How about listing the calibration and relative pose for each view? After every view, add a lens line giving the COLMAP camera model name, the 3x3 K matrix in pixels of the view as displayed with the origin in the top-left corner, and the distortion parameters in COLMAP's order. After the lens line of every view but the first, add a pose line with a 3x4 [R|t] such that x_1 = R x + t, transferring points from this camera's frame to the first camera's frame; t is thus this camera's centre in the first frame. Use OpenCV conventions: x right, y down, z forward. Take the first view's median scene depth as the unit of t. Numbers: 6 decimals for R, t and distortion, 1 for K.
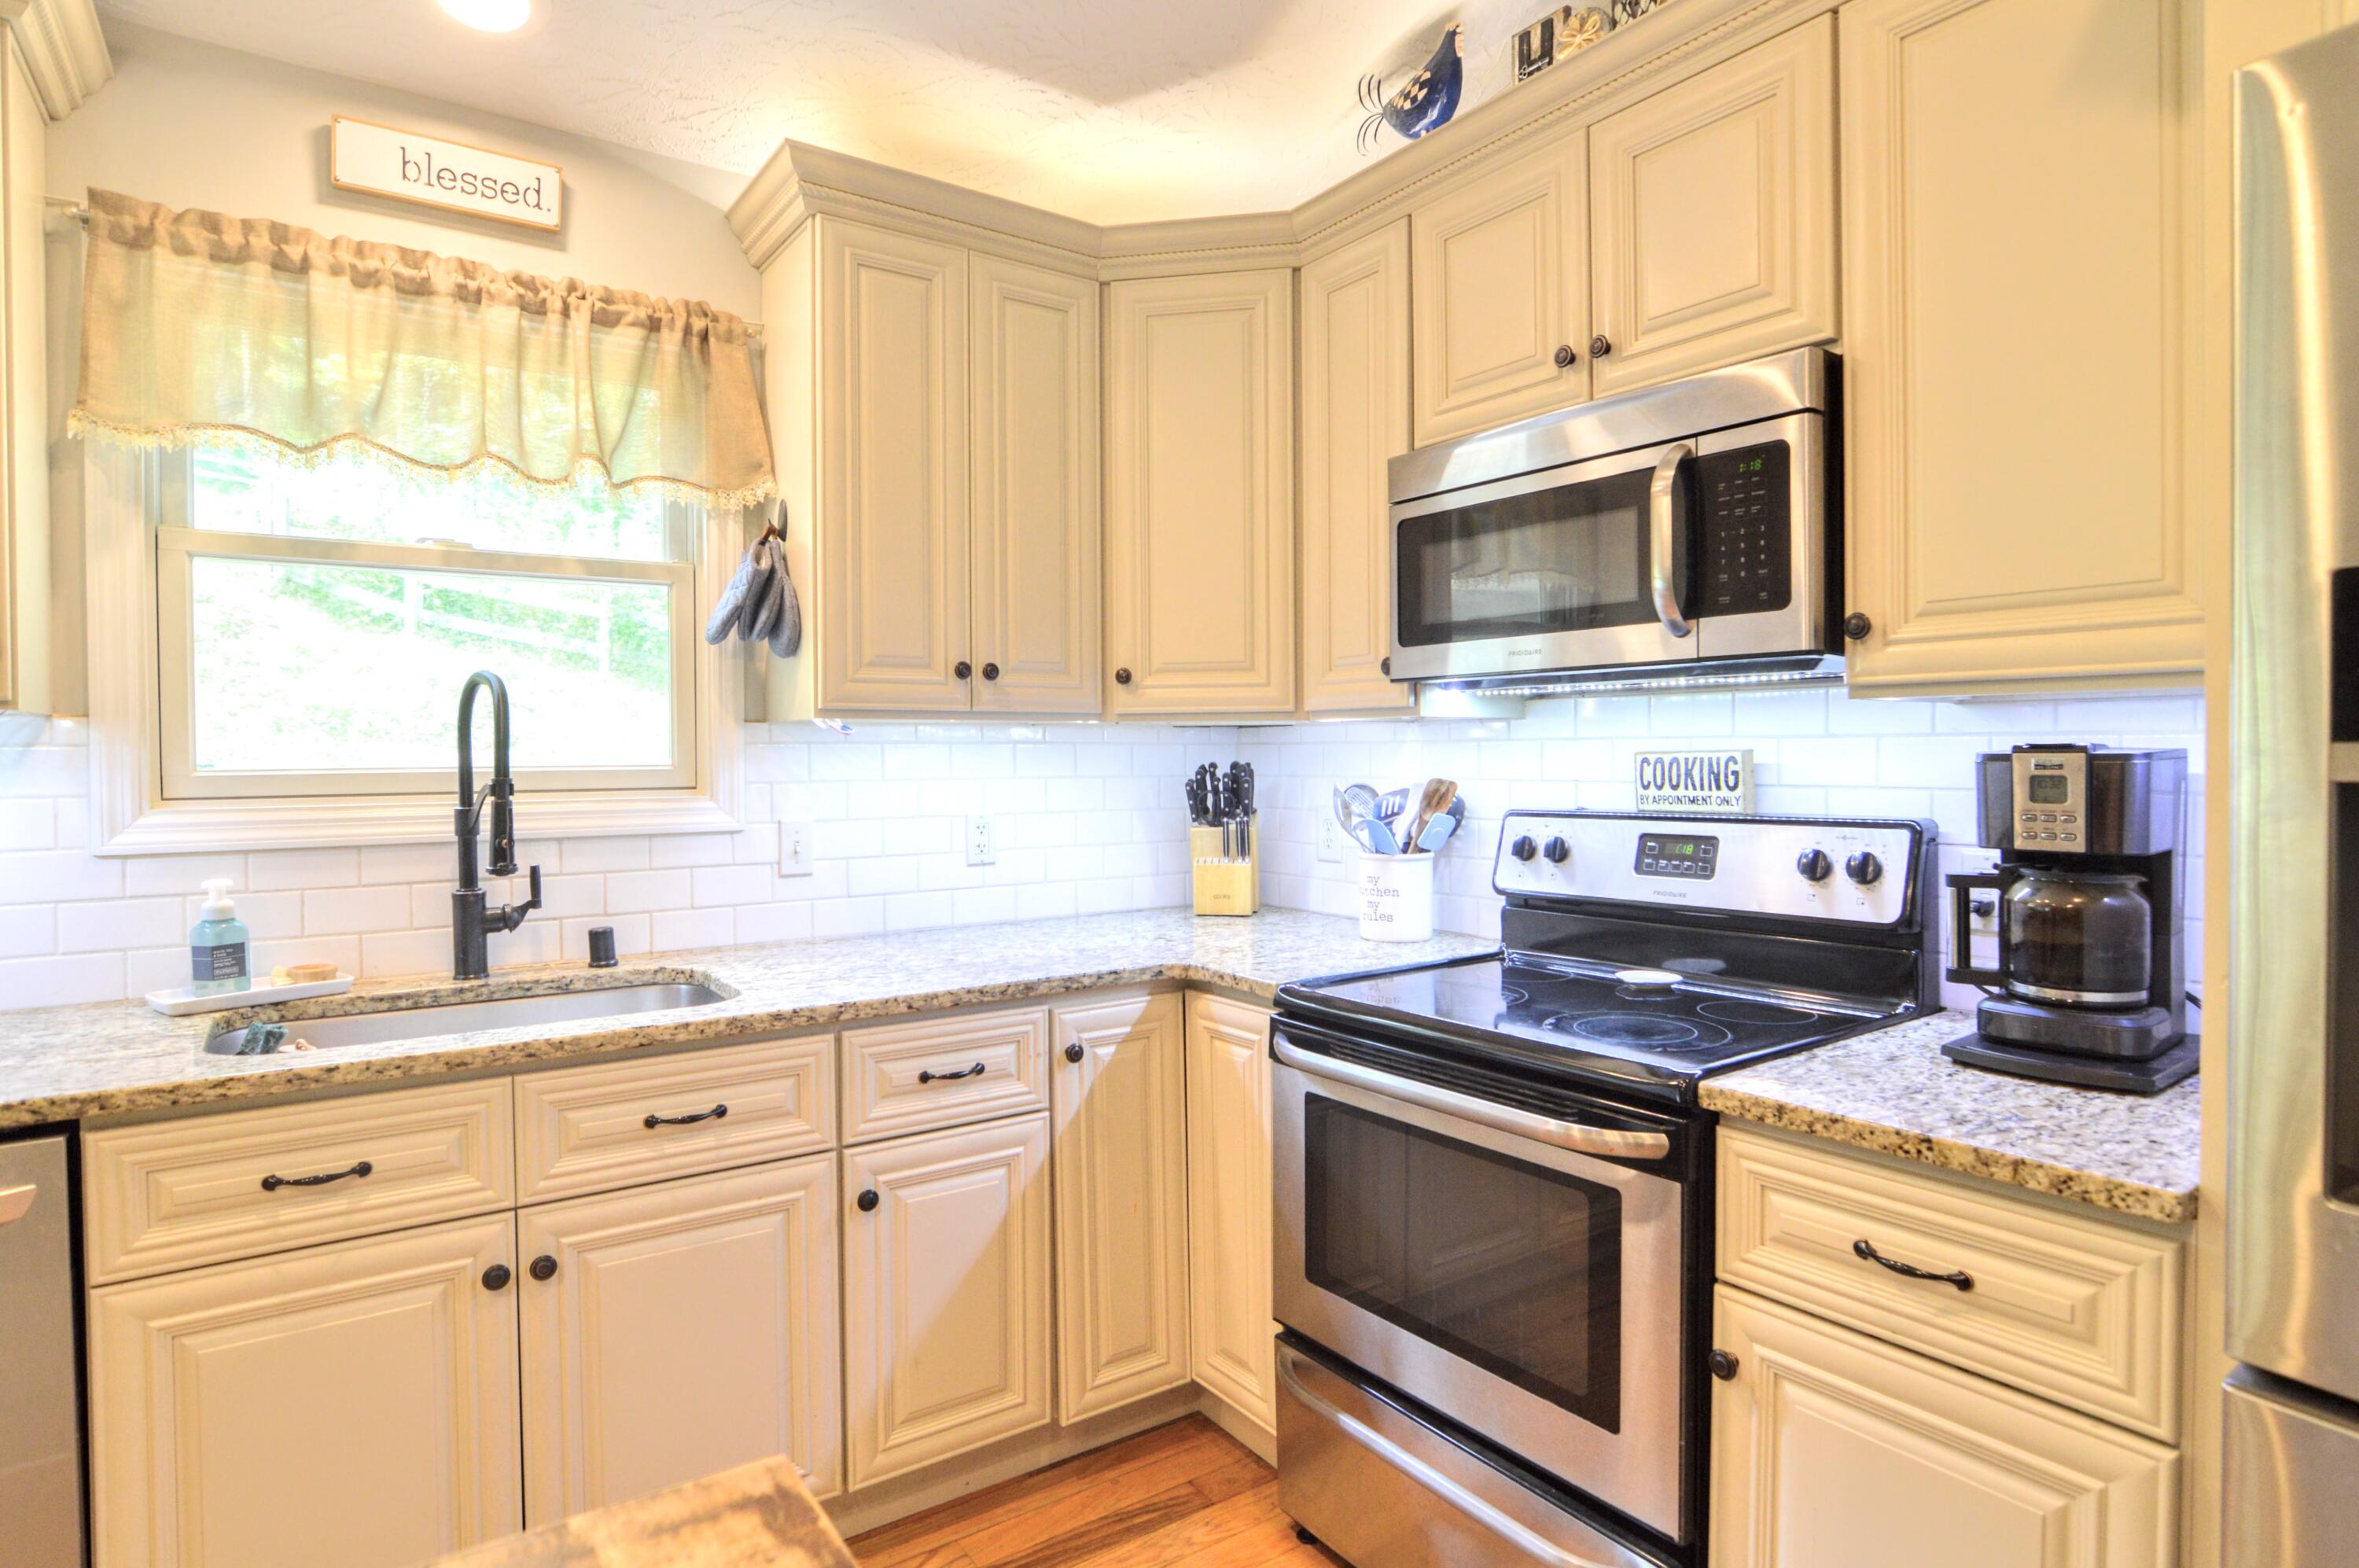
lens RADIAL K [[1240.7, 0, 1179.5], [0, 1240.7, 784.0], [0, 0, 1]] dist [-0.021278, -0.000390]
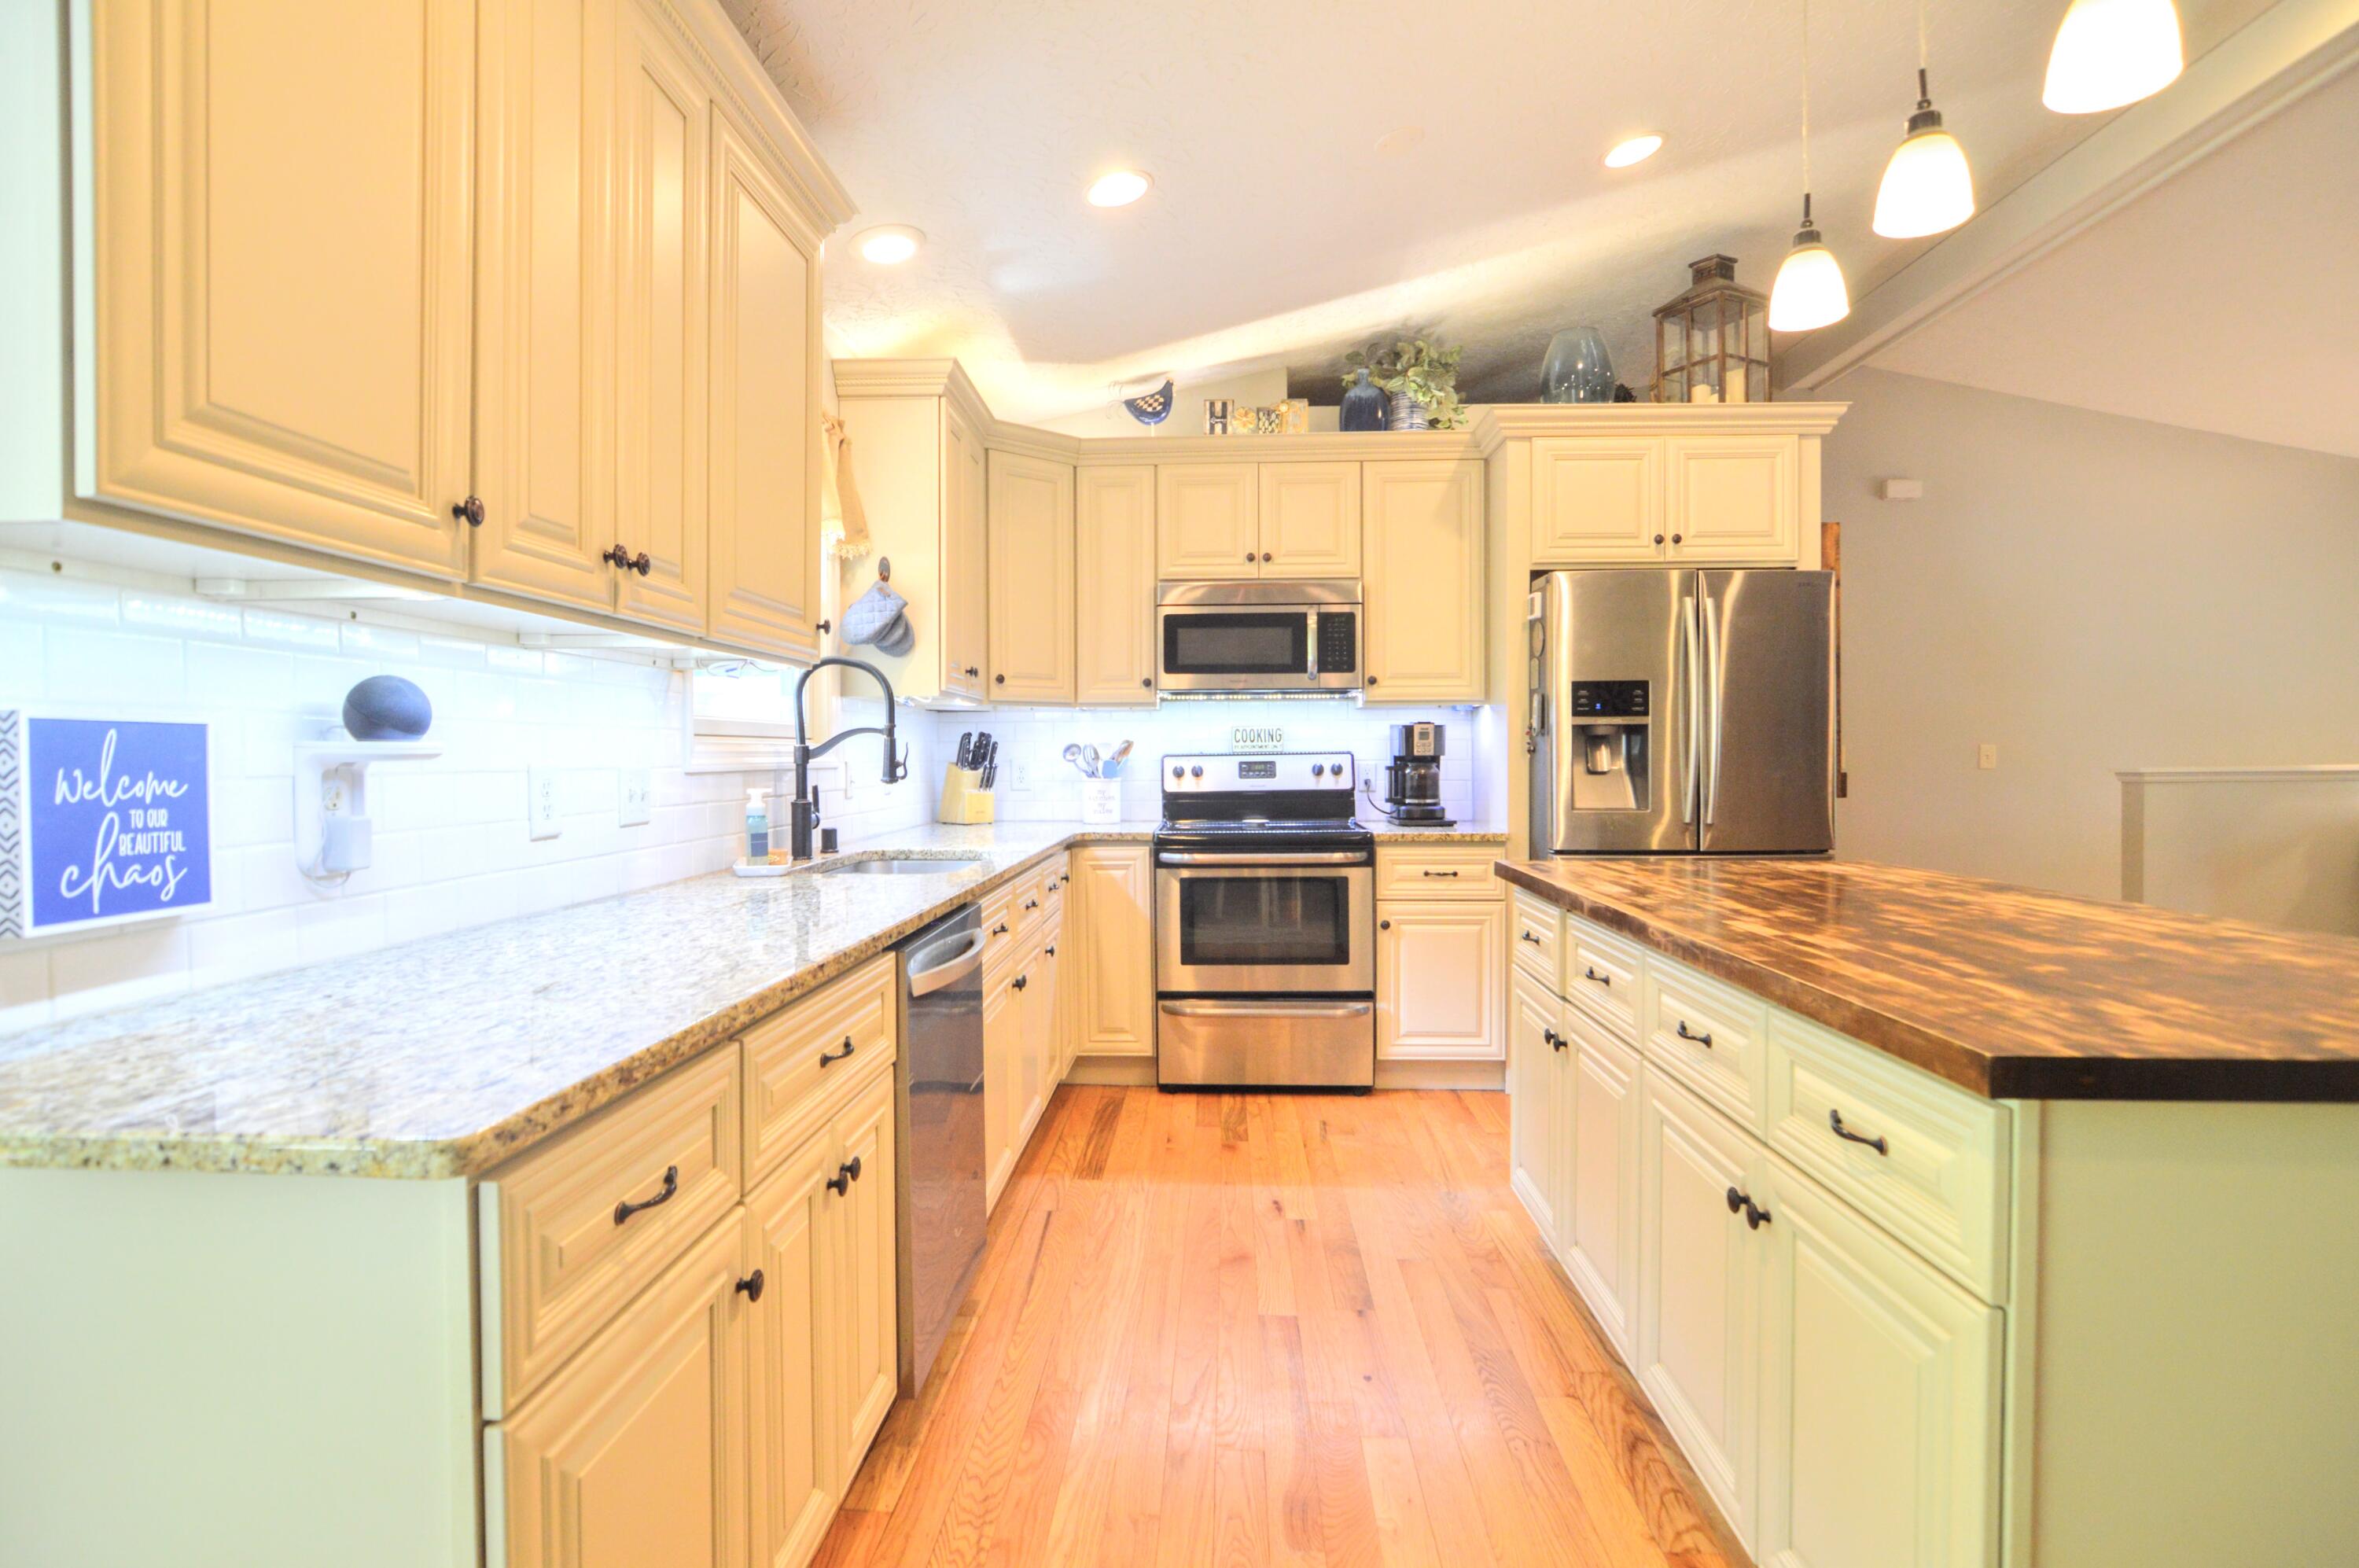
lens RADIAL K [[1240.7, 0, 1179.5], [0, 1240.7, 784.0], [0, 0, 1]] dist [-0.021278, -0.000390]
pose [[0.606474, -0.015637, 0.794950, -1.628144], [0.020715, 0.999778, 0.003862, 0.075707], [-0.794834, 0.014125, 0.606663, -0.319819]]
